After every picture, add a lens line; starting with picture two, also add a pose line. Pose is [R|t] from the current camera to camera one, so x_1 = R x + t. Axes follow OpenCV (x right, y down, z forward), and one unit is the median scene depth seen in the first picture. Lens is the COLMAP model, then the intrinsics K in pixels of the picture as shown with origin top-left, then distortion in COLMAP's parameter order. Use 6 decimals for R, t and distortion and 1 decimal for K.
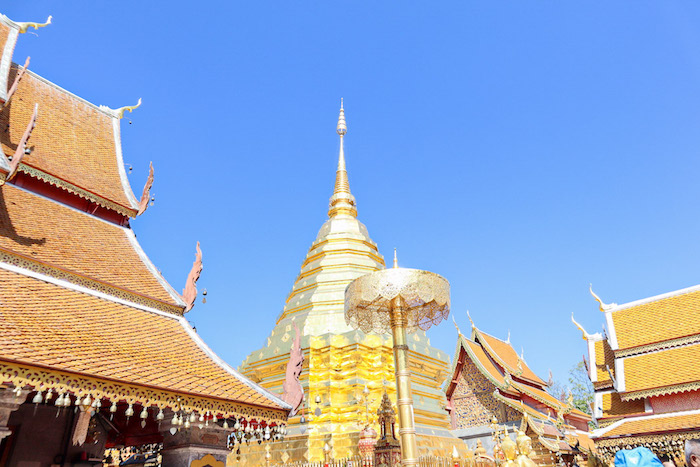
lens RADIAL K [[490.6, 0, 350.0], [0, 490.6, 233.5], [0, 0, 1]] dist [-0.125277, 0.084490]
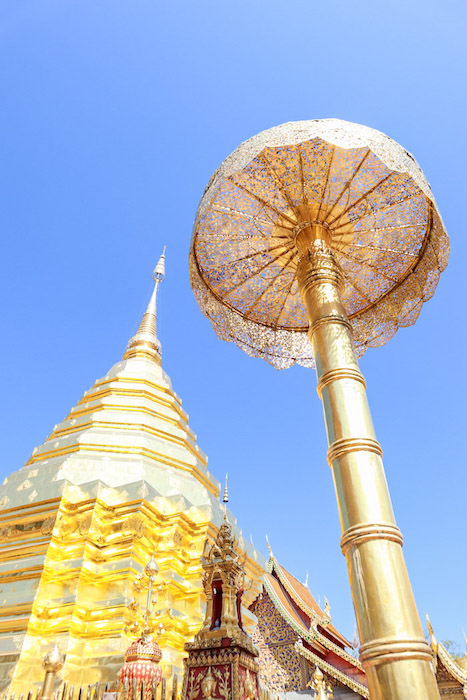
lens RADIAL K [[490.6, 0, 233.5], [0, 490.6, 350.0], [0, 0, 1]] dist [-0.125277, 0.084490]
pose [[0.964066, 0.204112, 0.170043, -0.015367], [-0.151157, 0.947813, -0.280718, 0.193466], [-0.218467, 0.244927, 0.944607, 0.352720]]
